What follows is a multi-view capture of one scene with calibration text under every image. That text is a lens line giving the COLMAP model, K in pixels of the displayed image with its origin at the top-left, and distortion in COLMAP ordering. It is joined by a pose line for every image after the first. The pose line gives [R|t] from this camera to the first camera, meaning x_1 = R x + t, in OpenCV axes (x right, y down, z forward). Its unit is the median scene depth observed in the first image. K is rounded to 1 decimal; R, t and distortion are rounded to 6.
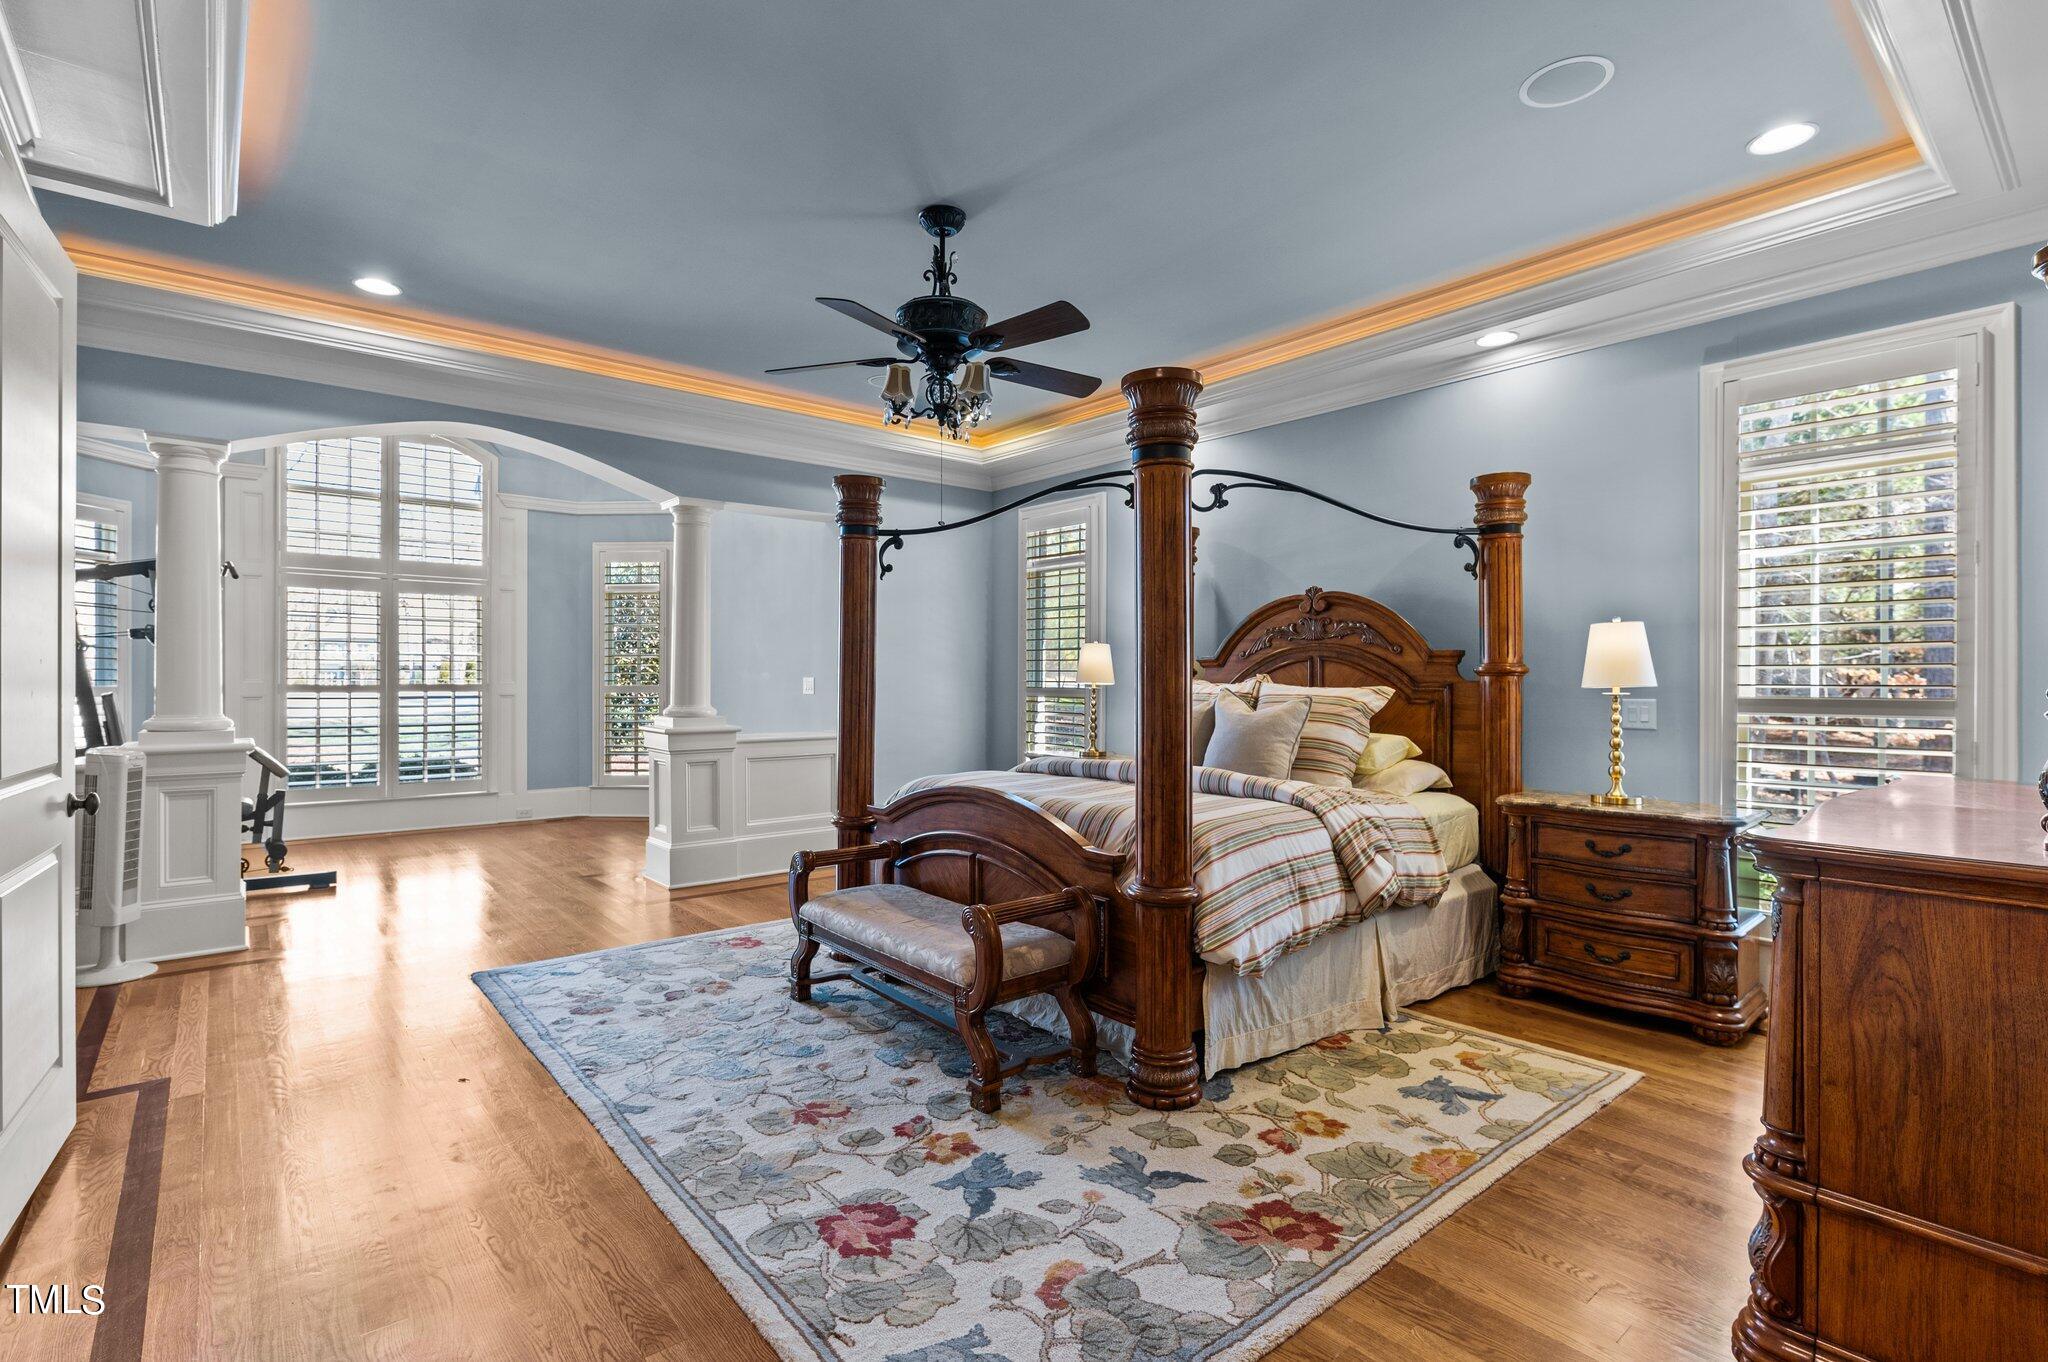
lens RADIAL K [[960.8, 0, 1023.0], [0, 960.8, 672.9], [0, 0, 1]] dist [0.002139, 0.000079]
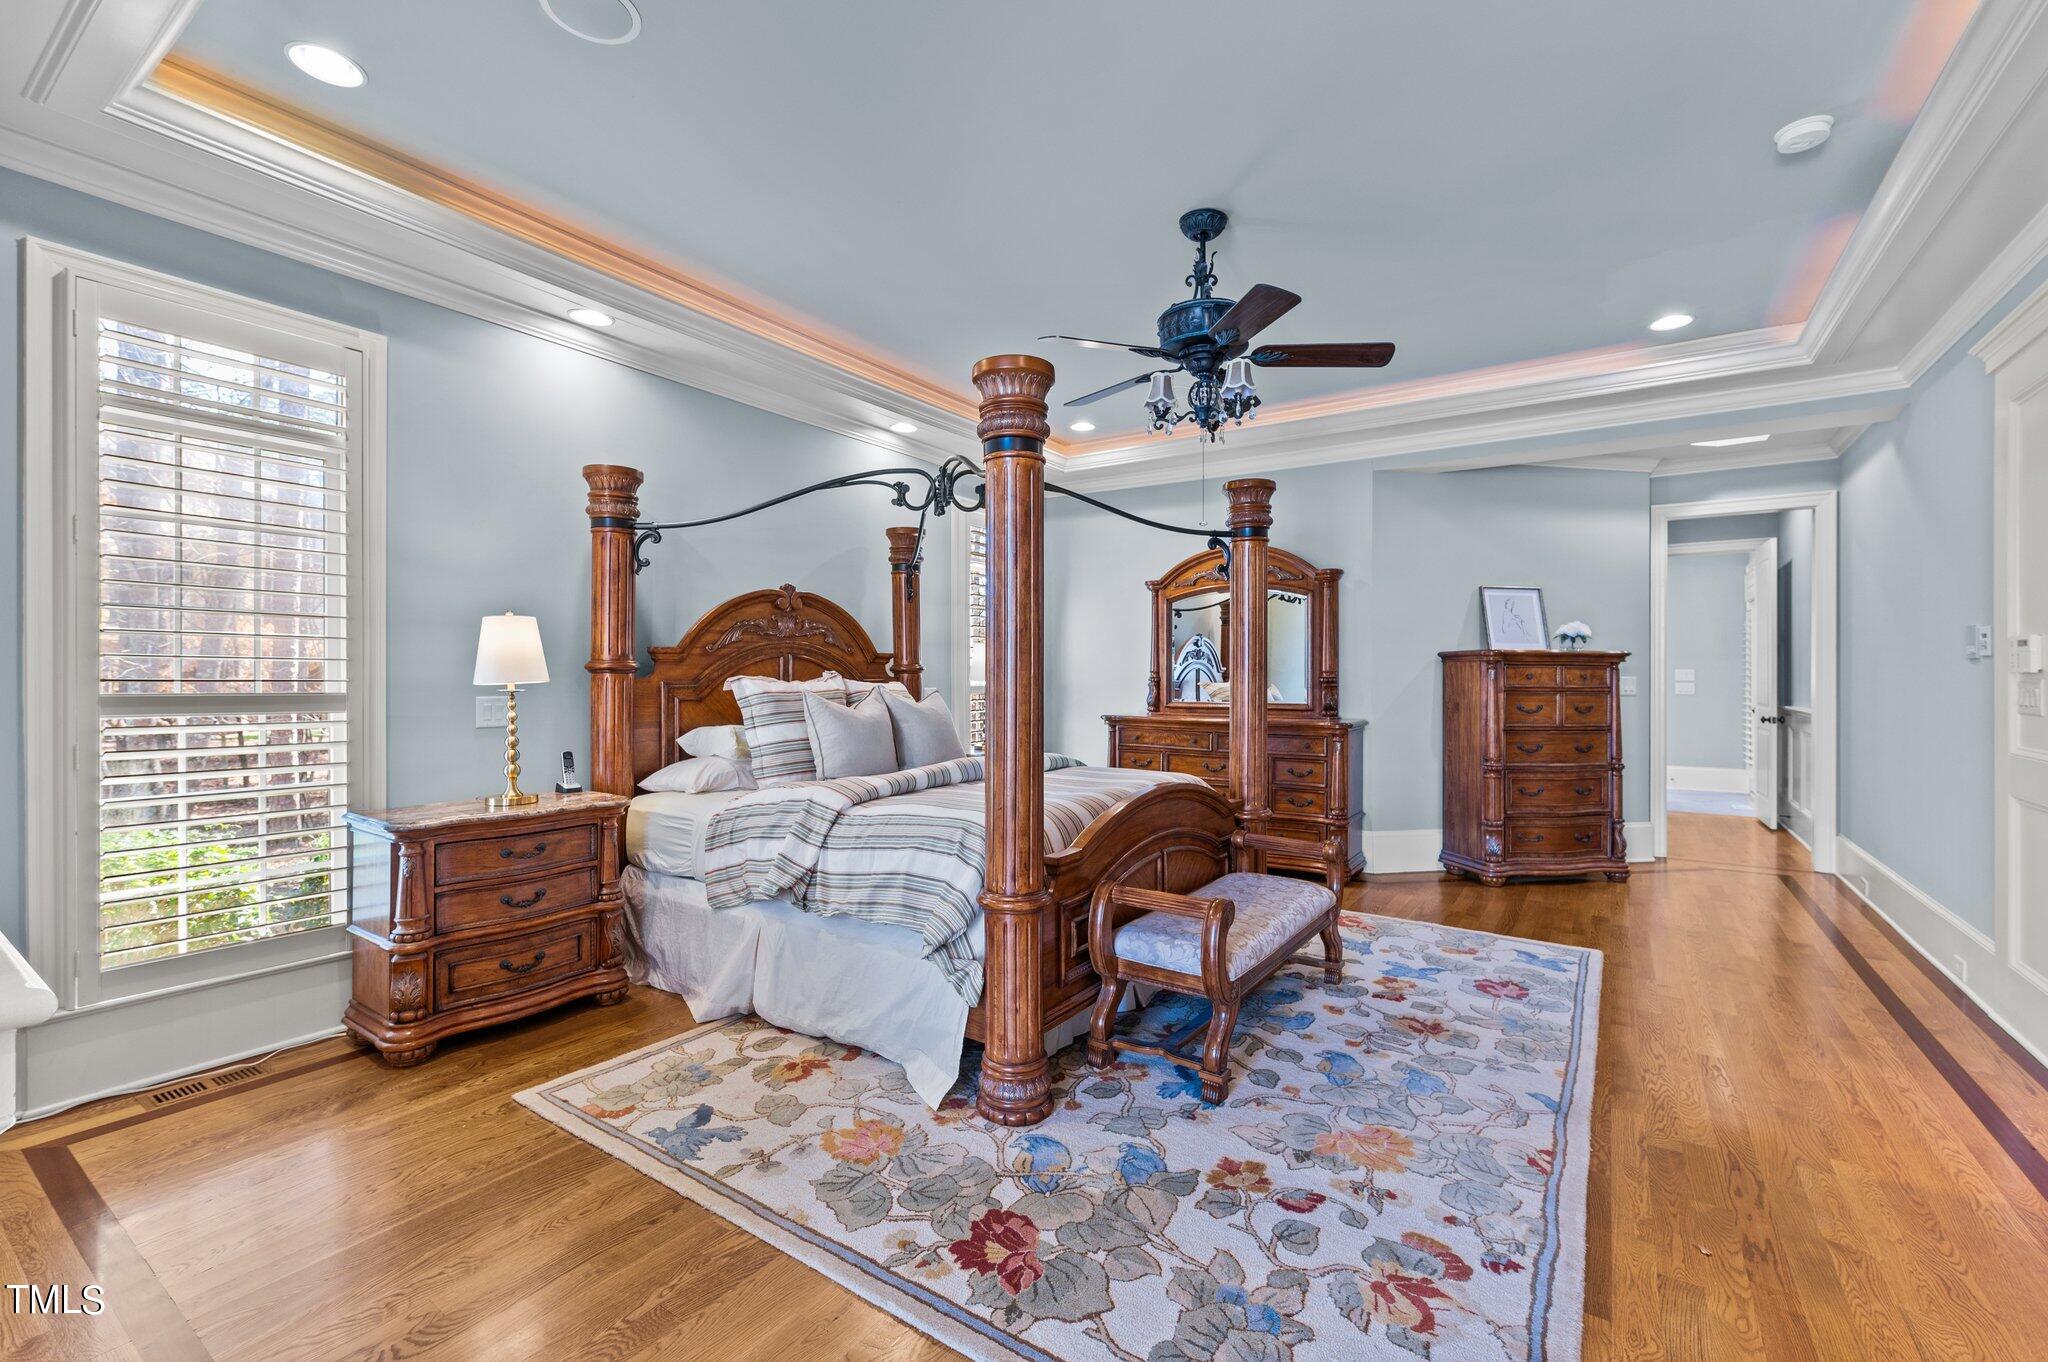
lens RADIAL K [[876.8, 0, 1018.4], [0, 876.8, 683.3], [0, 0, 1]] dist [-0.001999, -0.000124]
pose [[-0.276476, -0.008669, 0.960982, -1.049563], [-0.005909, 0.999956, 0.007320, 0.008569], [-0.961003, -0.003655, -0.276515, 1.656090]]
